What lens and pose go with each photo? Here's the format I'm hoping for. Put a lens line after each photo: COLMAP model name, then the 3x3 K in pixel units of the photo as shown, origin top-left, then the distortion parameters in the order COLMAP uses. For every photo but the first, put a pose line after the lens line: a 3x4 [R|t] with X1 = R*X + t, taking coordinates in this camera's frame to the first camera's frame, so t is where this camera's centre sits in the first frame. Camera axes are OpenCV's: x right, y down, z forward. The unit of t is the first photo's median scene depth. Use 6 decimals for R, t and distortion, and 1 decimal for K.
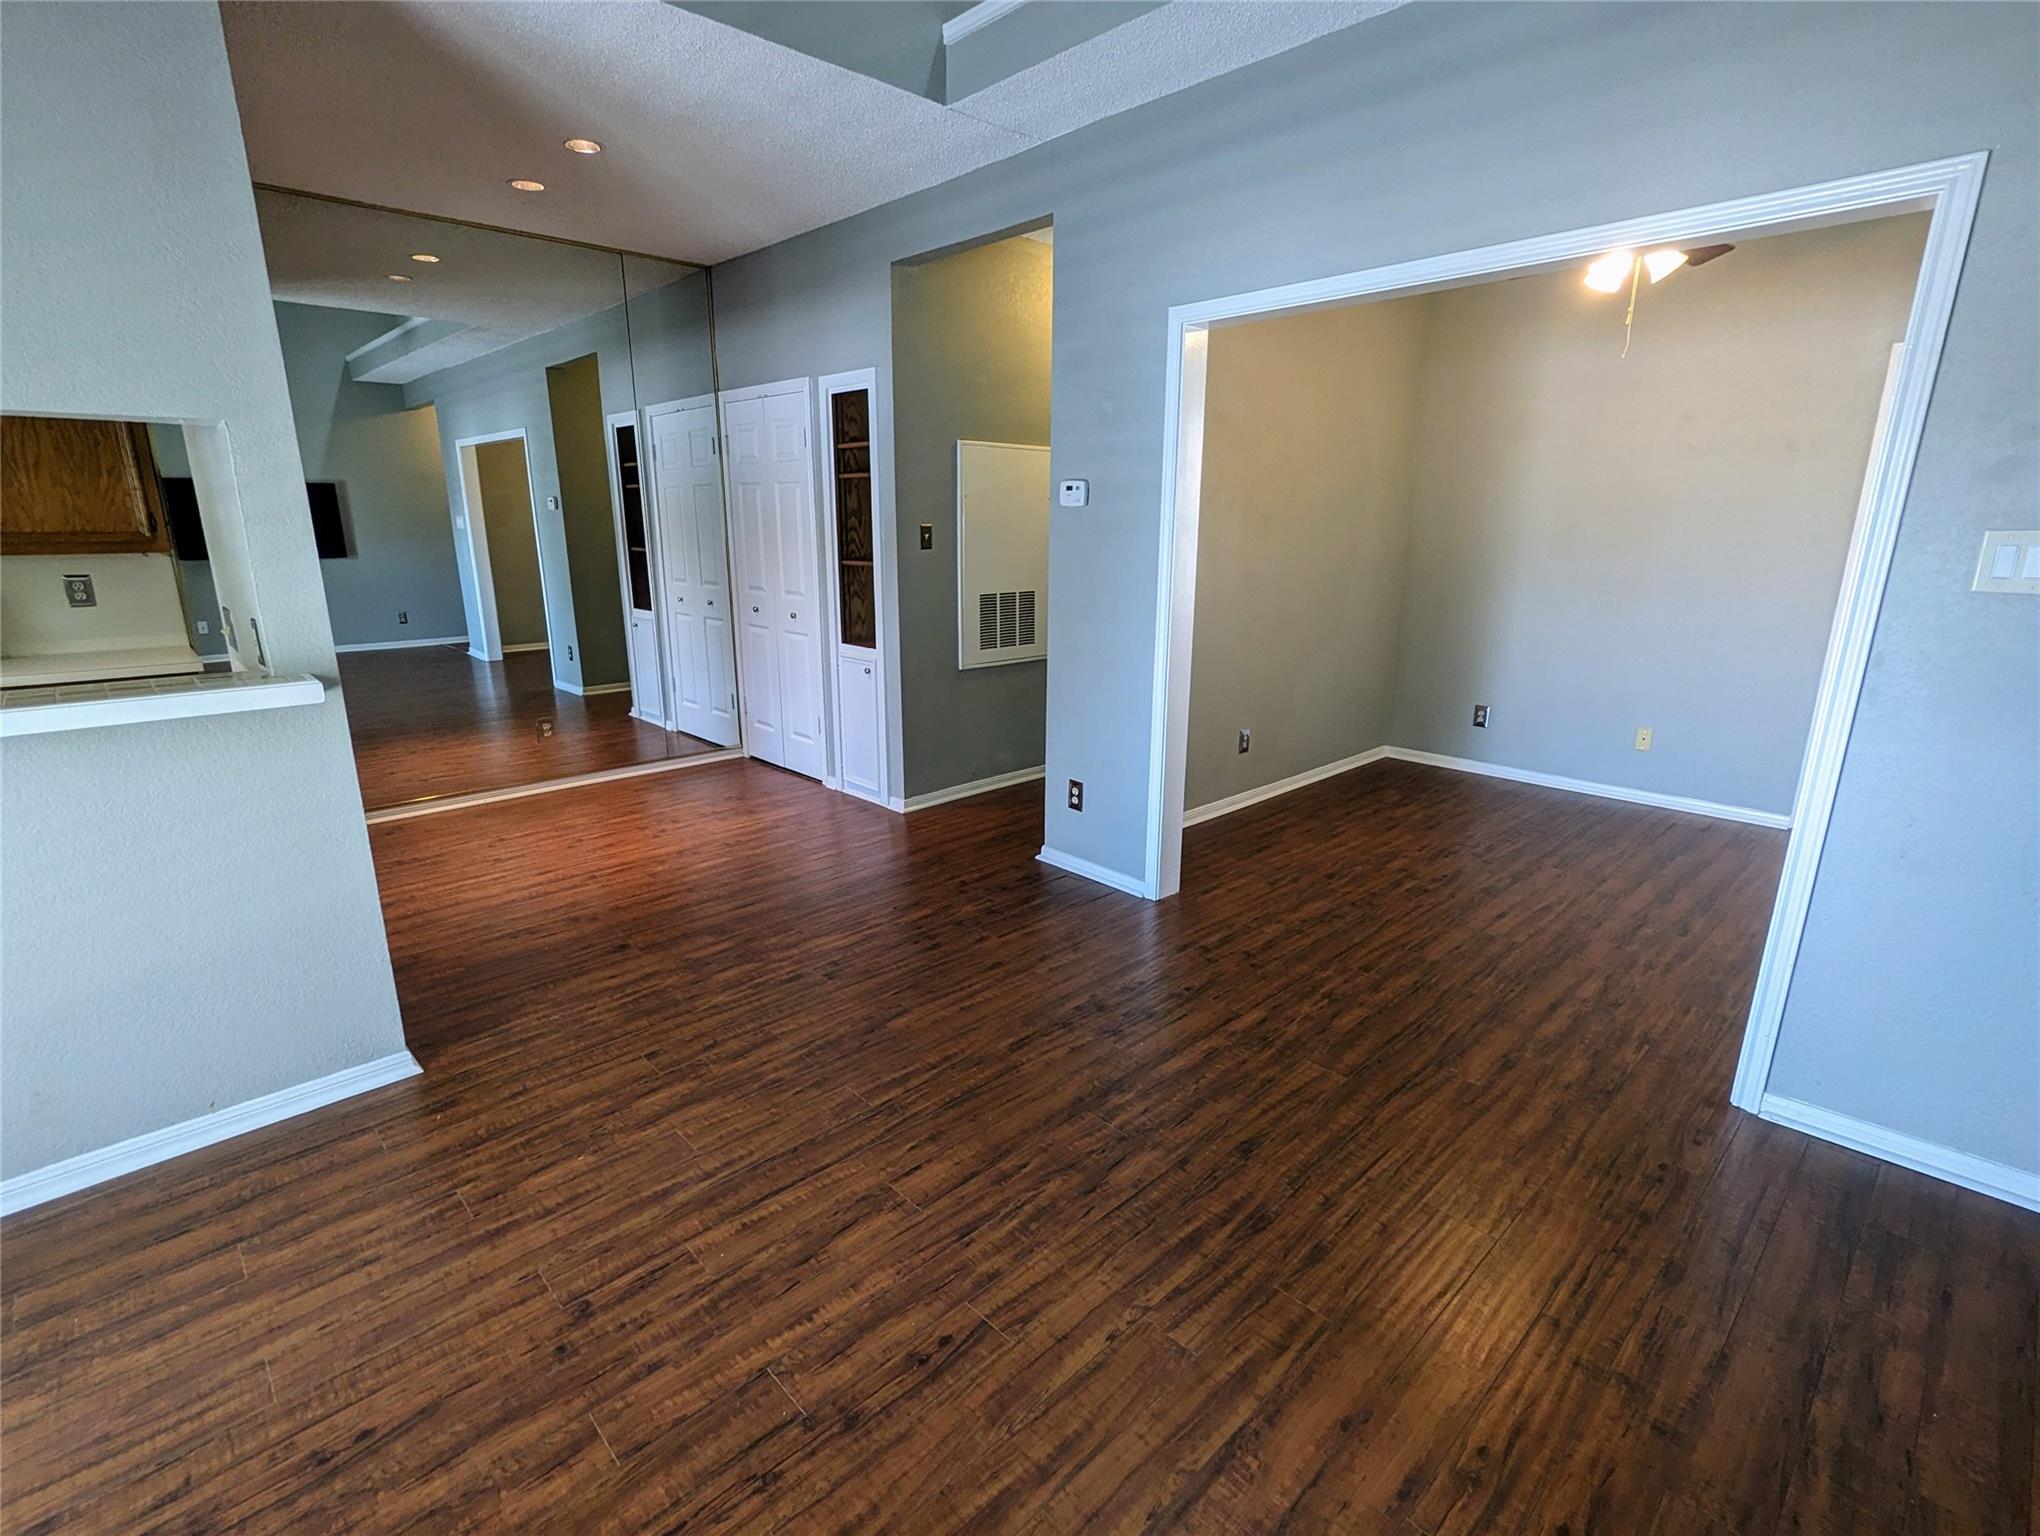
lens RADIAL K [[971.6, 0, 1023.2], [0, 971.6, 762.3], [0, 0, 1]] dist [-0.001720, 0.000471]
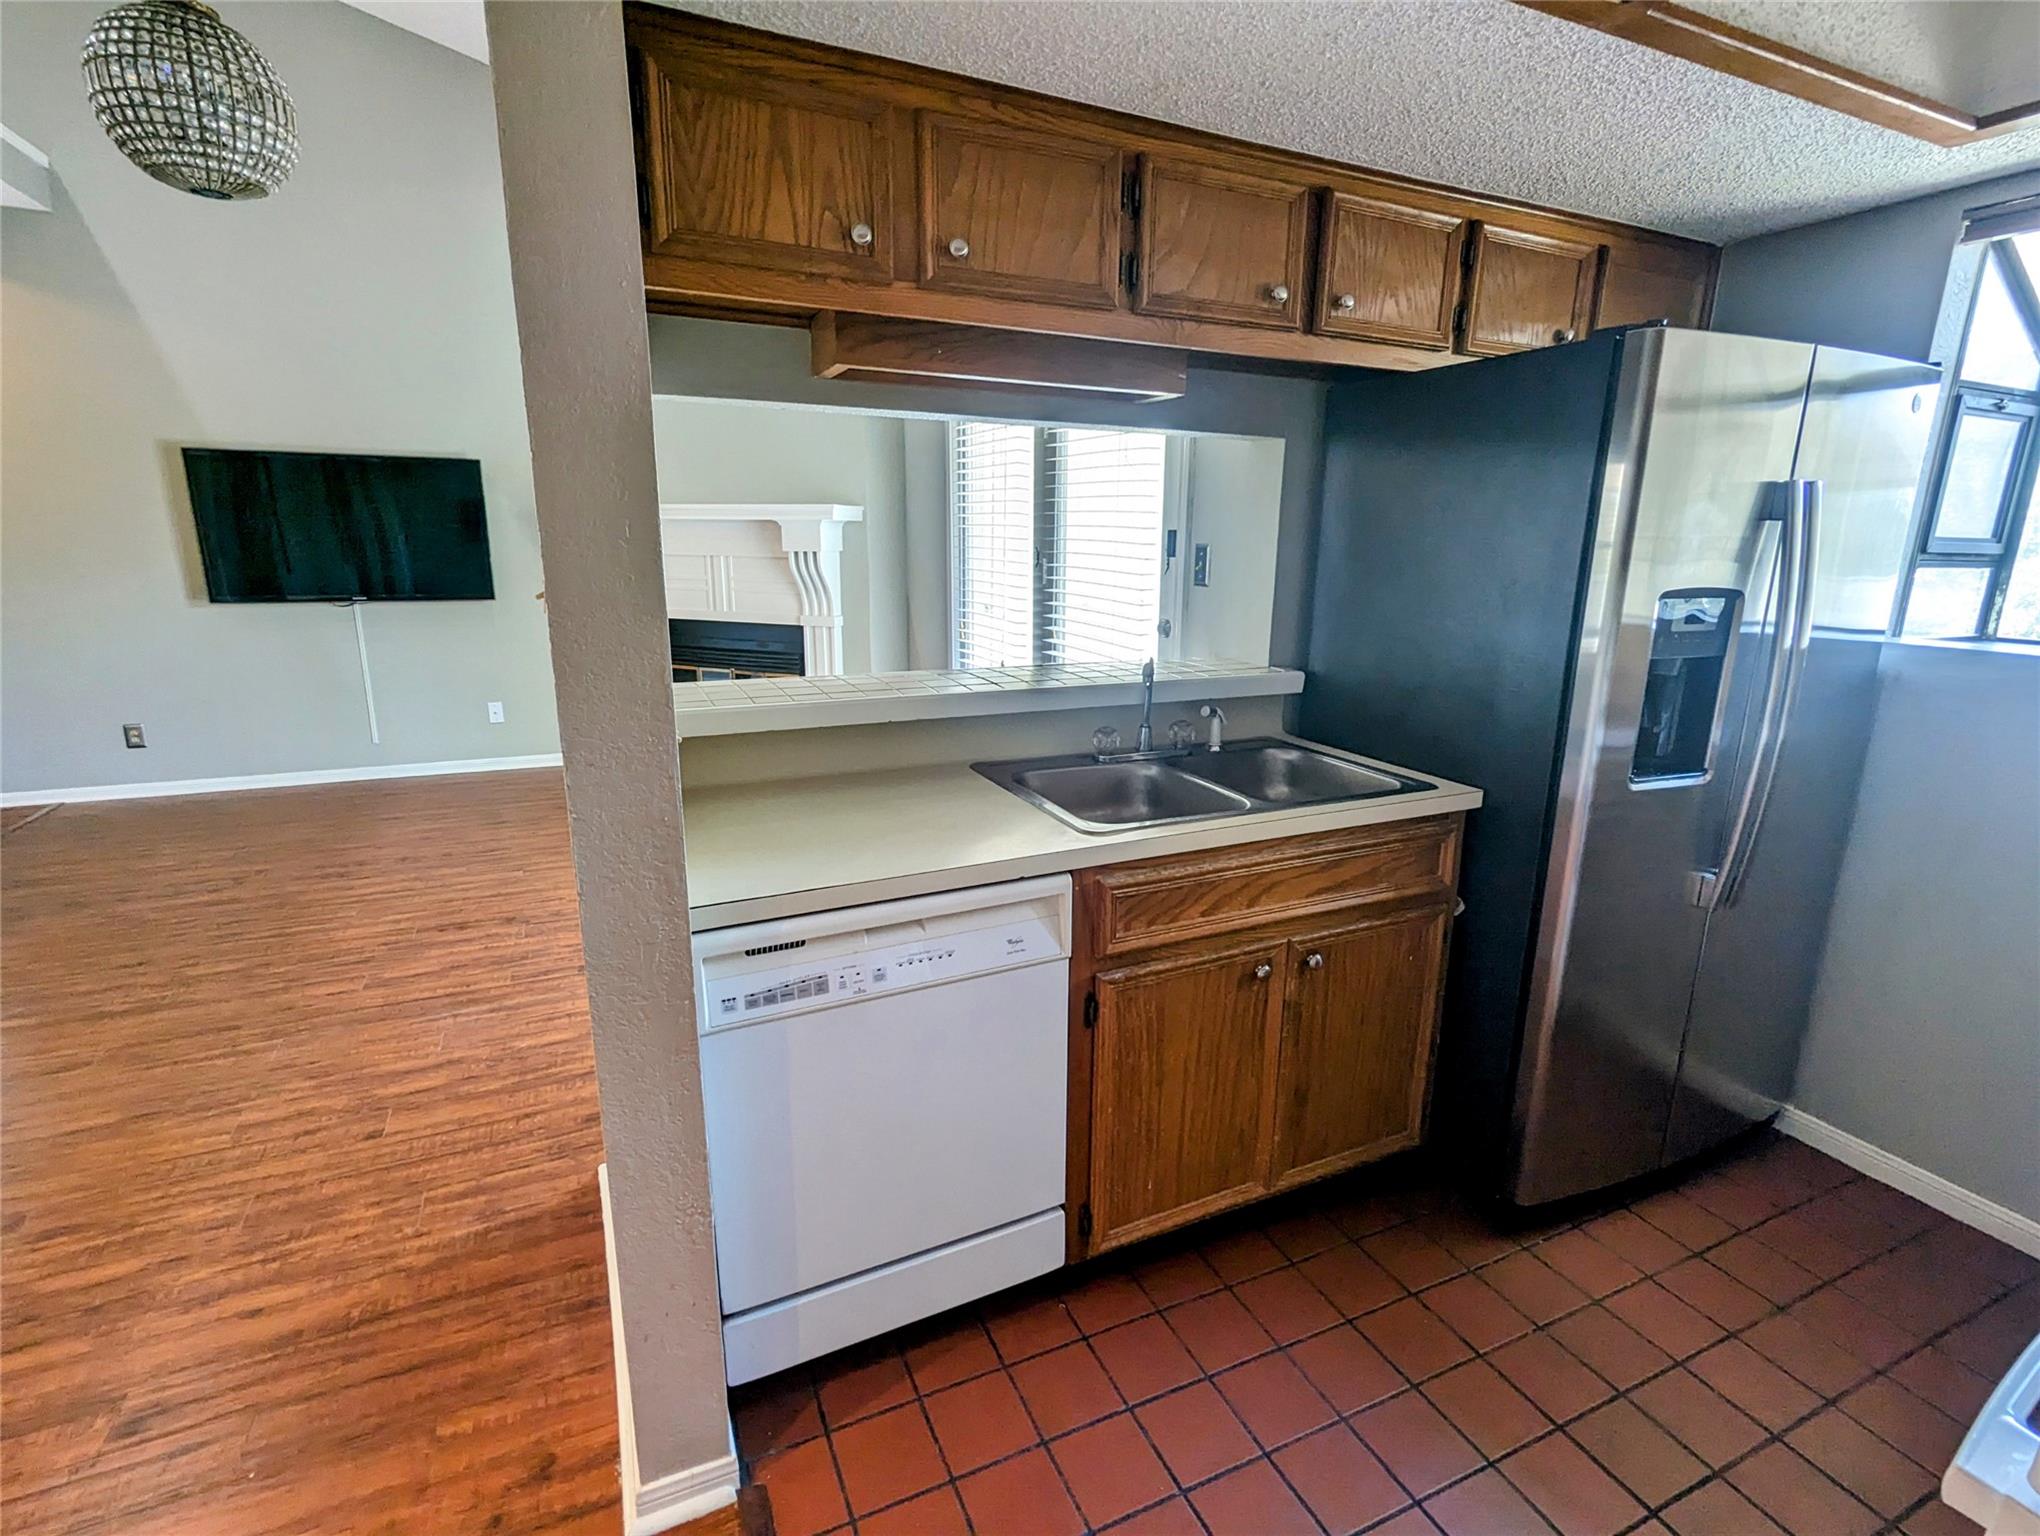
lens RADIAL K [[971.6, 0, 1023.3], [0, 971.6, 771.3], [0, 0, 1]] dist [-0.001720, 0.000471]
pose [[-0.946062, -0.090716, 0.311026, -1.230267], [0.068023, 0.882986, 0.464445, -0.358404], [-0.316764, 0.460551, -0.829188, 1.464823]]
